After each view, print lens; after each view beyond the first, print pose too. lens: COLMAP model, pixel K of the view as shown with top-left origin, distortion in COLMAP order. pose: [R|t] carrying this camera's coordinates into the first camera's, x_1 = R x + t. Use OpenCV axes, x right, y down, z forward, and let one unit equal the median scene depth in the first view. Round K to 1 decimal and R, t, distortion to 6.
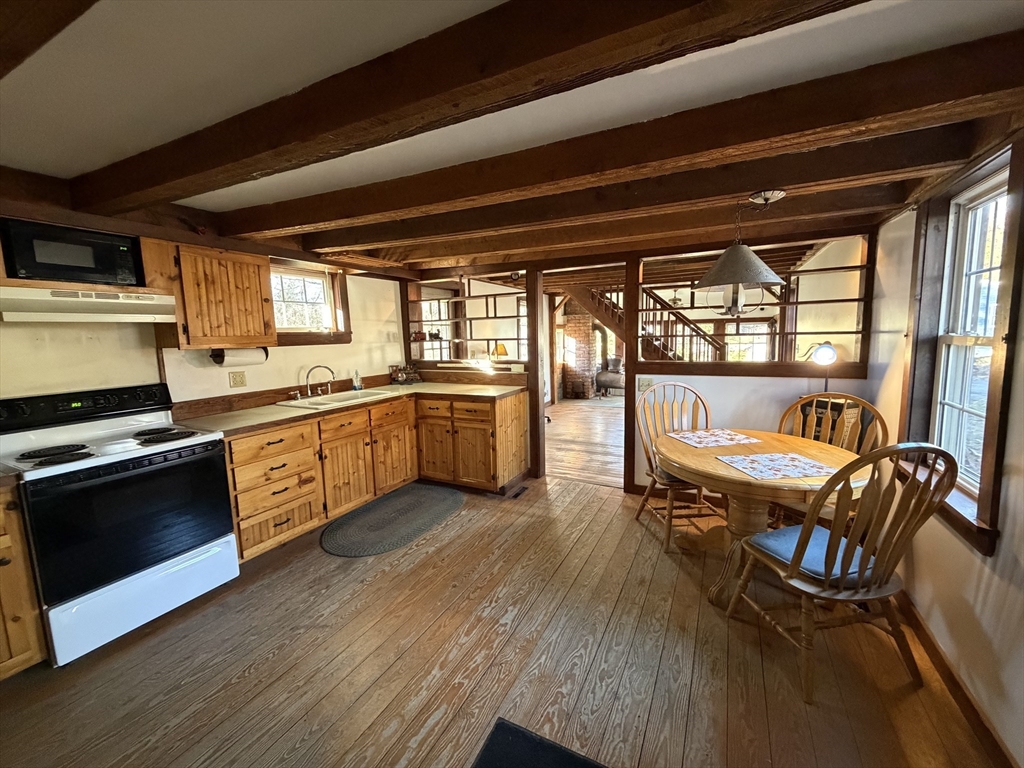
lens RADIAL K [[412.2, 0, 512.0], [0, 412.2, 384.0], [0, 0, 1]] dist [0.000528, 0.000041]
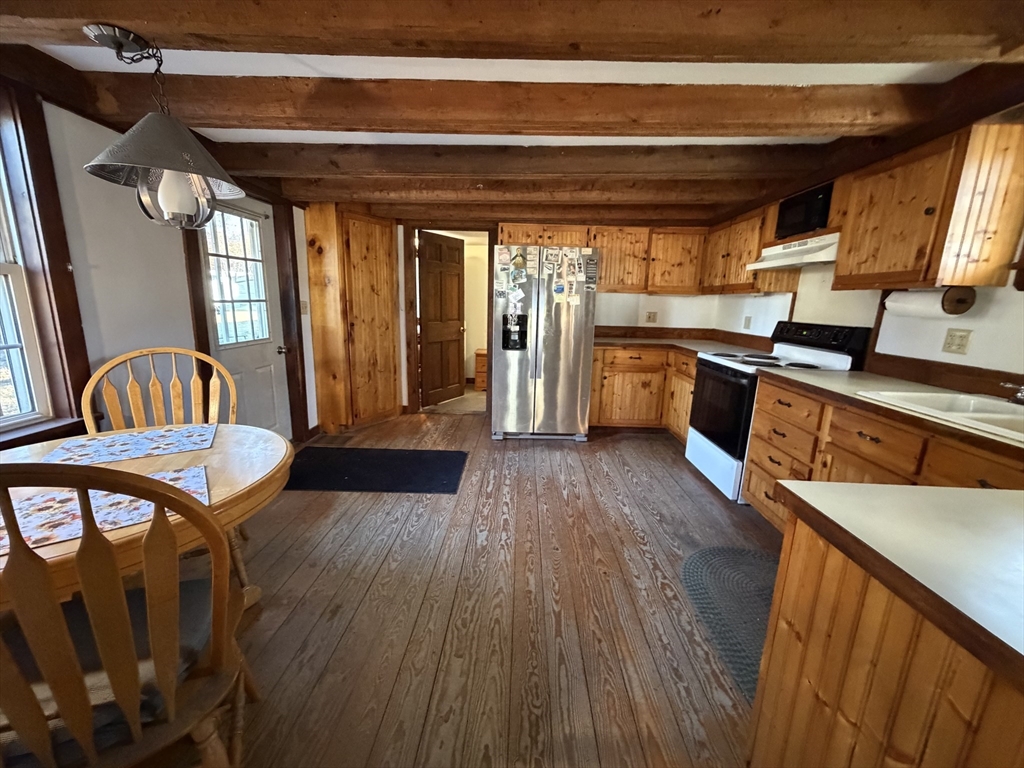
lens RADIAL K [[412.2, 0, 512.0], [0, 412.2, 384.0], [0, 0, 1]] dist [0.000528, 0.000041]
pose [[-0.900650, 0.089862, -0.425152, 0.330015], [-0.055748, 0.946405, 0.318135, -0.157577], [0.430954, 0.310230, -0.847370, 1.744015]]
